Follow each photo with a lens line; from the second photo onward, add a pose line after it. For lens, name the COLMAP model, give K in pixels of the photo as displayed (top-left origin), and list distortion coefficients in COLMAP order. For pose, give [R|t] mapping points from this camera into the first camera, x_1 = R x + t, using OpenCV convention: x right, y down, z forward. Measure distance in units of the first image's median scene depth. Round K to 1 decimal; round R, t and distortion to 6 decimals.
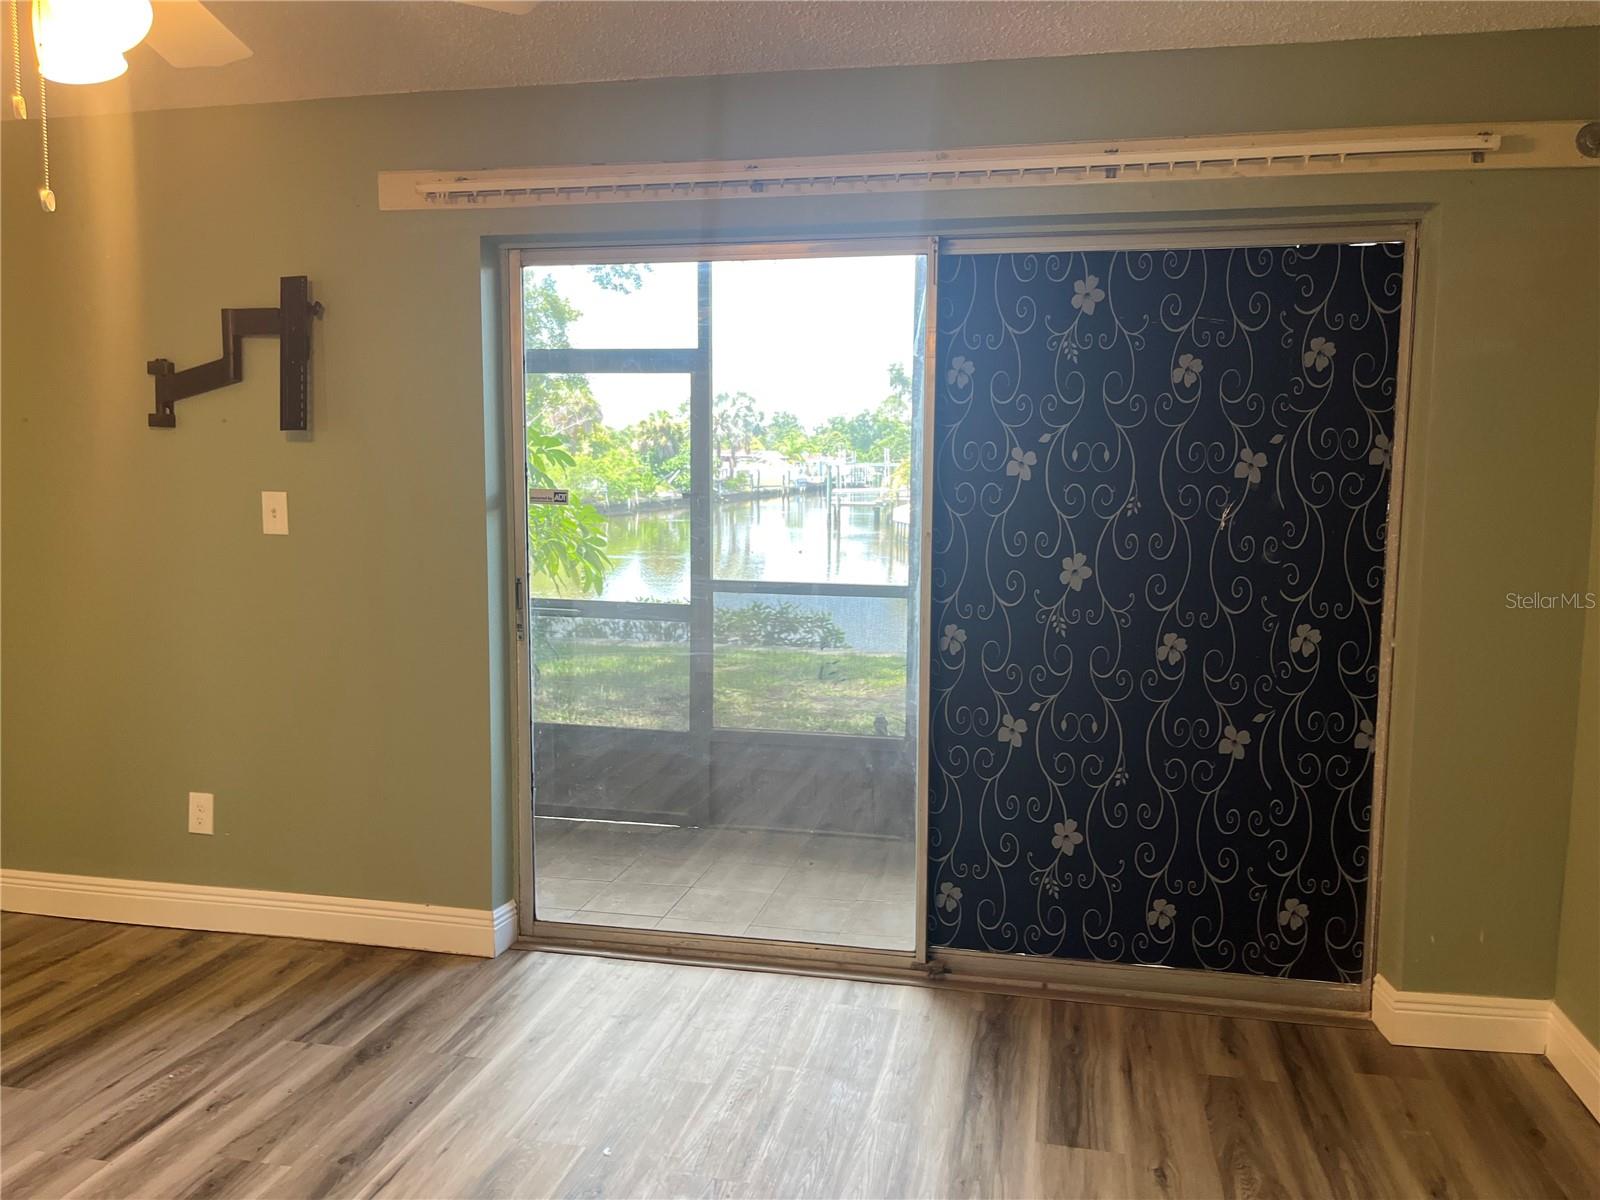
lens RADIAL K [[1228.6, 0, 814.6], [0, 1228.6, 604.3], [0, 0, 1]] dist [0.065989, -0.082412]
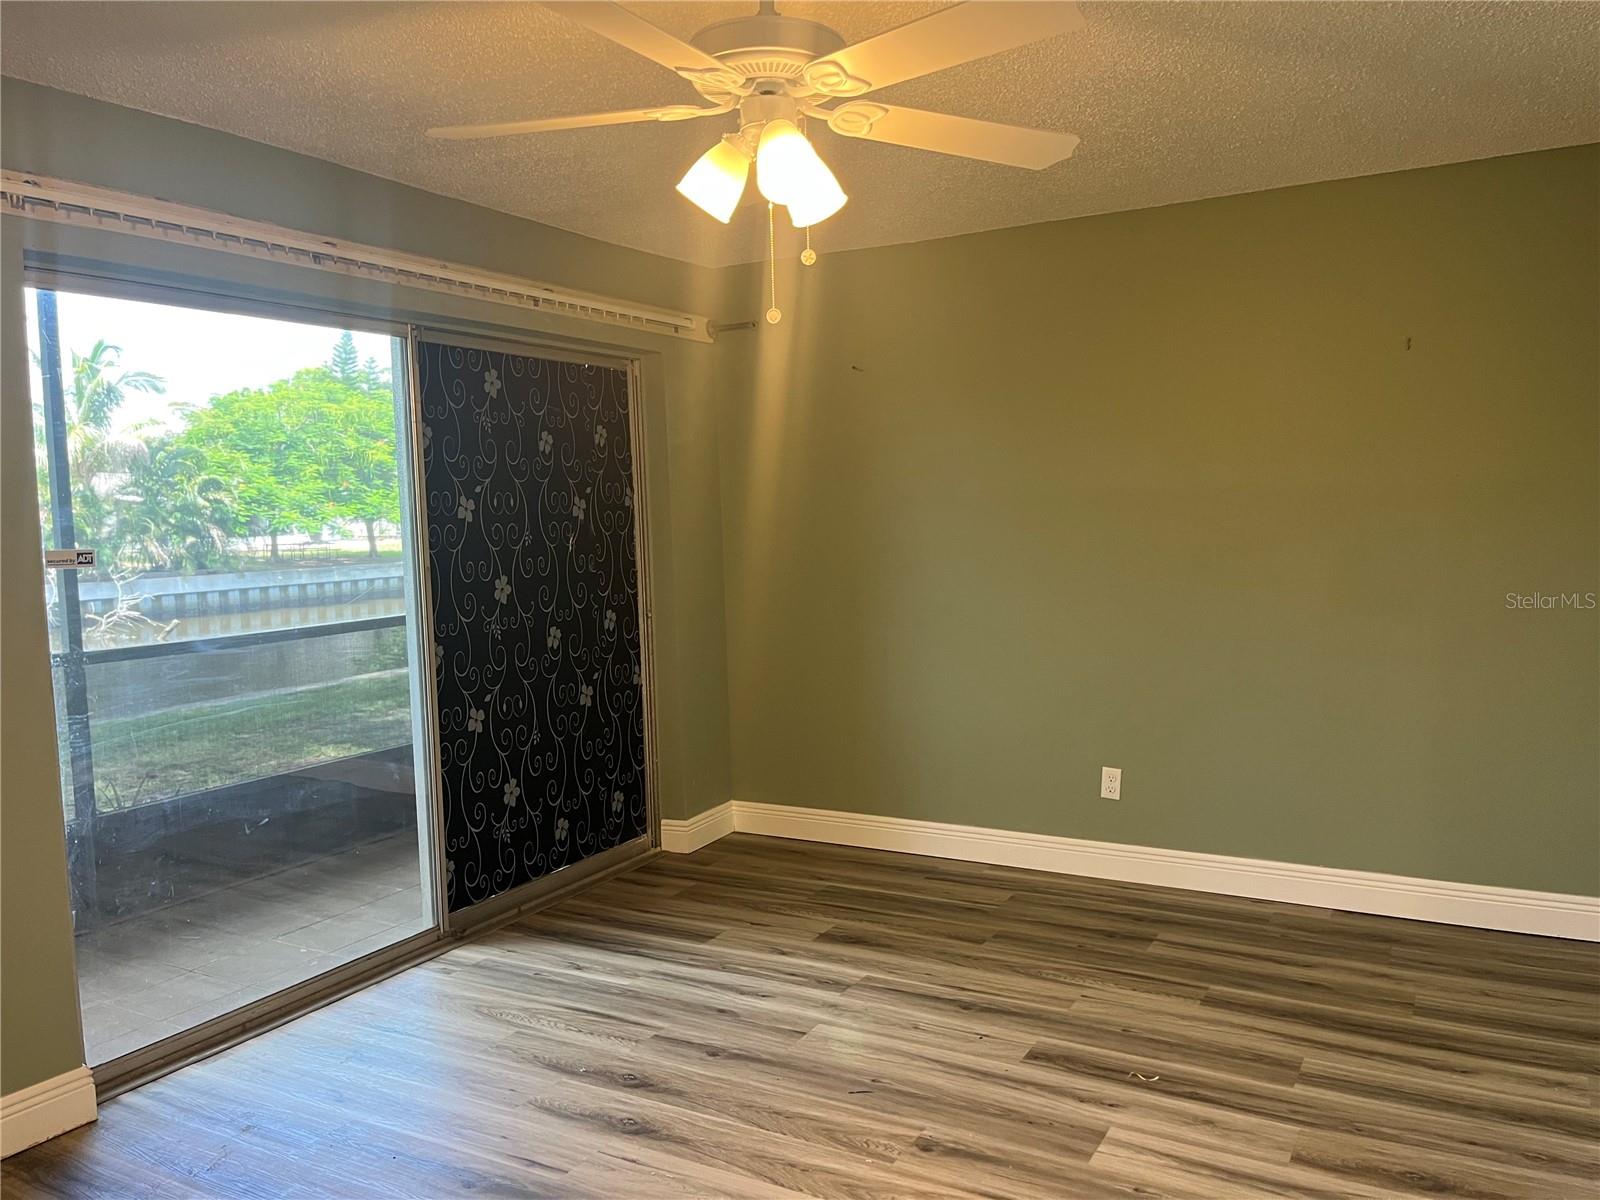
lens RADIAL K [[1261.3, 0, 800.0], [0, 1261.3, 600.0], [0, 0, 1]] dist [0.107892, -0.084494]
pose [[0.305753, -0.086668, 0.948158, -0.969905], [0.133168, 0.989952, 0.047545, -0.037249], [-0.942752, 0.111727, 0.314223, 0.268924]]
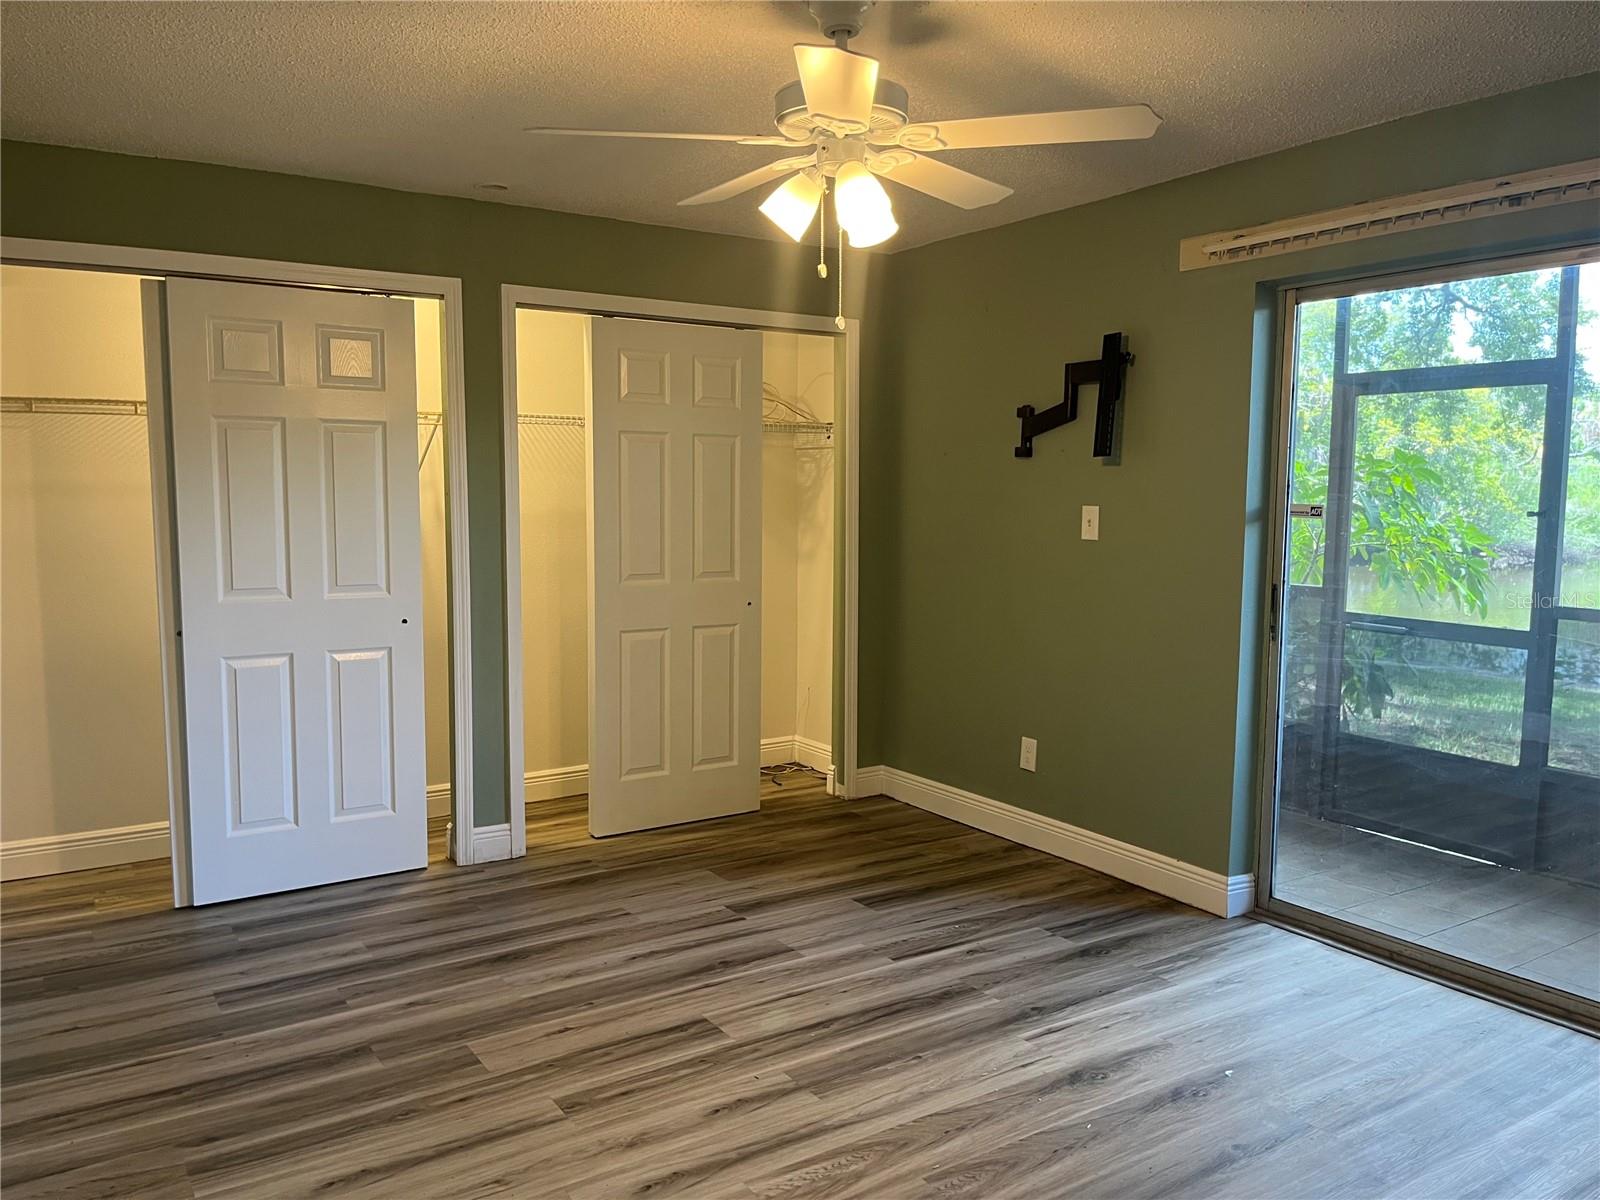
lens RADIAL K [[1228.6, 0, 814.6], [0, 1228.6, 604.3], [0, 0, 1]] dist [0.065989, -0.082412]
pose [[0.711923, 0.062991, -0.699427, 0.263581], [-0.078470, 0.996867, 0.009907, 0.019644], [0.697860, 0.047831, 0.714635, -0.089198]]
